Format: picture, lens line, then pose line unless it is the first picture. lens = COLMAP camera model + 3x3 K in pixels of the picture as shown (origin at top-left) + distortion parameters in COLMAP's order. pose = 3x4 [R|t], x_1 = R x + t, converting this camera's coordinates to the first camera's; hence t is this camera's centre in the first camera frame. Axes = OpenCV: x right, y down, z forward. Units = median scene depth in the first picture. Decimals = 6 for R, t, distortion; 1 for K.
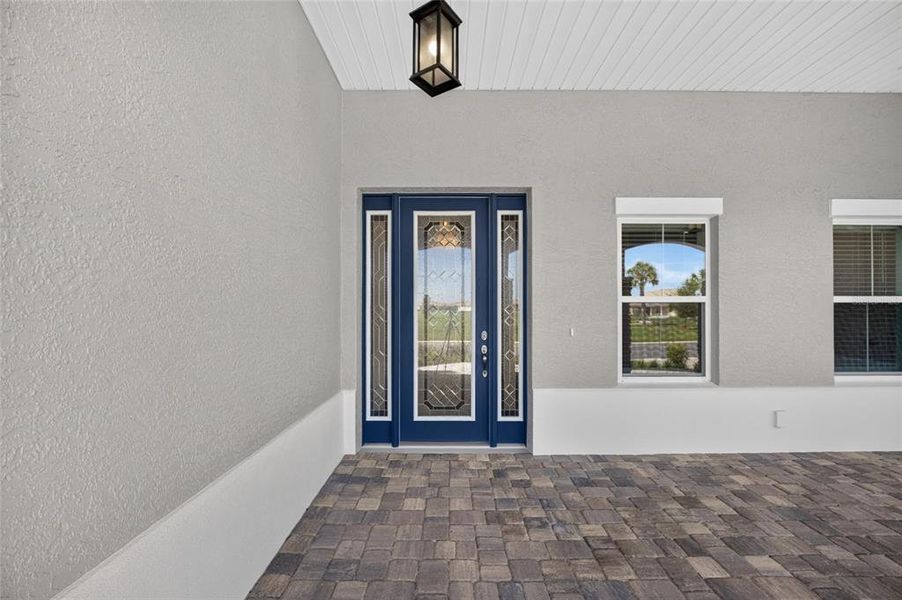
lens RADIAL K [[375.6, 0, 451.8], [0, 375.6, 306.3], [0, 0, 1]] dist [-0.026022, 0.006963]
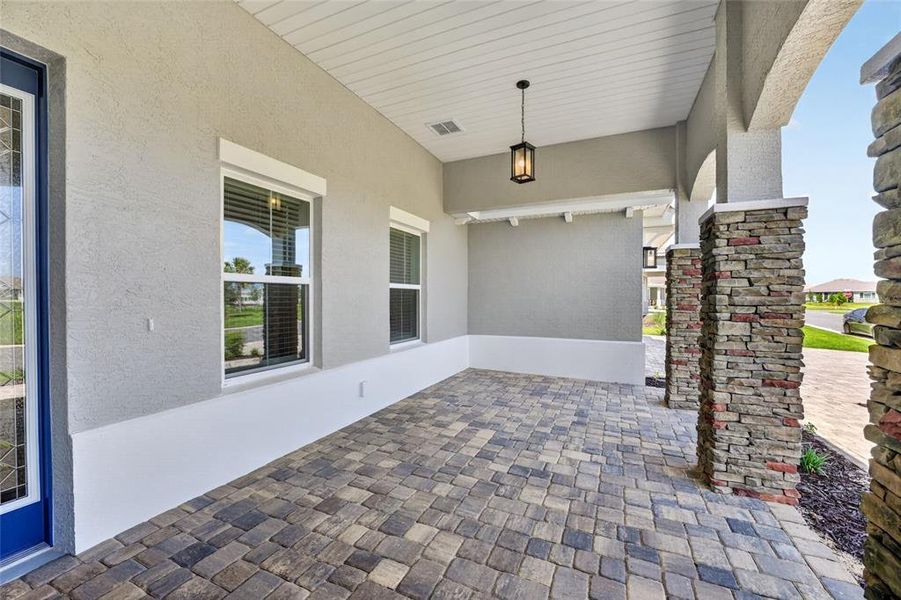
lens RADIAL K [[370.9, 0, 452.5], [0, 370.9, 301.6], [0, 0, 1]] dist [-0.011870, 0.000106]
pose [[0.416574, -0.013672, 0.908999, -0.033319], [-0.007705, 0.999798, 0.018569, 0.014762], [-0.909069, -0.014740, 0.416384, 0.299930]]
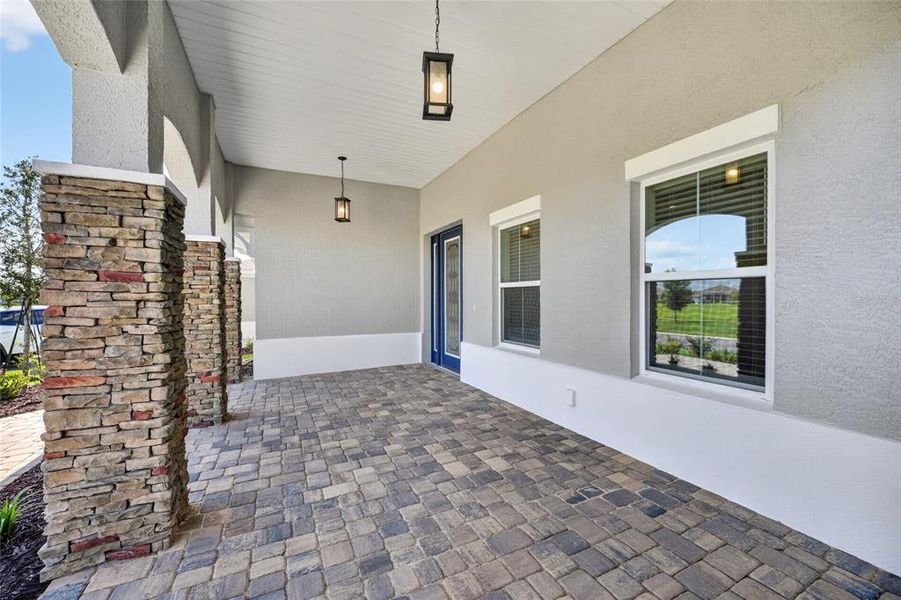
lens RADIAL K [[369.0, 0, 450.5], [0, 369.0, 300.0], [0, 0, 1]] dist [-0.022714, -0.000092]
pose [[0.414403, 0.002985, -0.910089, 1.801652], [0.008938, 0.999933, 0.007350, 0.025823], [0.910050, -0.011180, 0.414349, 0.298276]]
